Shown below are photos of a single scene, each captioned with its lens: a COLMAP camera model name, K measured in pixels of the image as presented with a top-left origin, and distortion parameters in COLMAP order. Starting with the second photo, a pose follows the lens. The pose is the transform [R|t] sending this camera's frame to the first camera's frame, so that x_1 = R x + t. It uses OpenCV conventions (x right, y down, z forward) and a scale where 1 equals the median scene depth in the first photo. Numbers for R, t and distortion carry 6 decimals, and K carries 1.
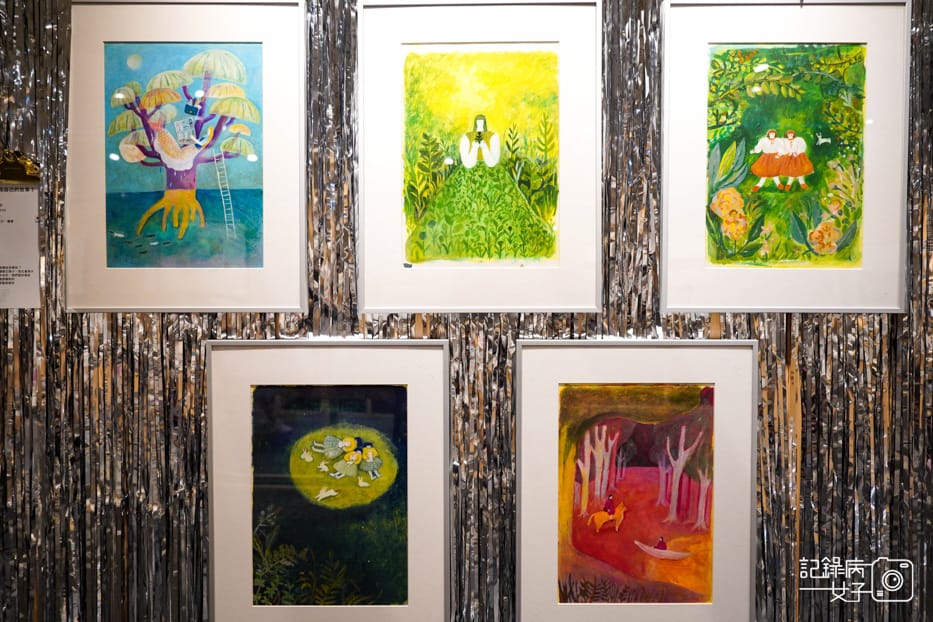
lens RADIAL K [[736.1, 0, 467.7], [0, 736.1, 310.8], [0, 0, 1]] dist [-0.010876, -0.000013]
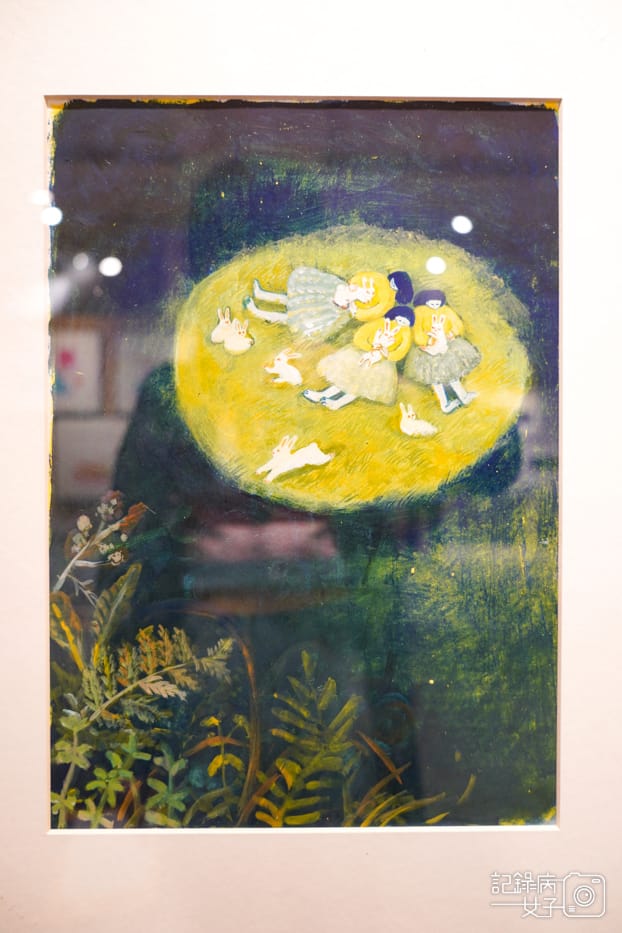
lens RADIAL K [[736.1, 0, 309.4], [0, 736.1, 466.5], [0, 0, 1]] dist [-0.010876, -0.000013]
pose [[0.999901, 0.000839, 0.014054, -0.189941], [-0.000672, 0.999929, -0.011880, 0.255352], [-0.014063, 0.011870, 0.999831, 0.694778]]
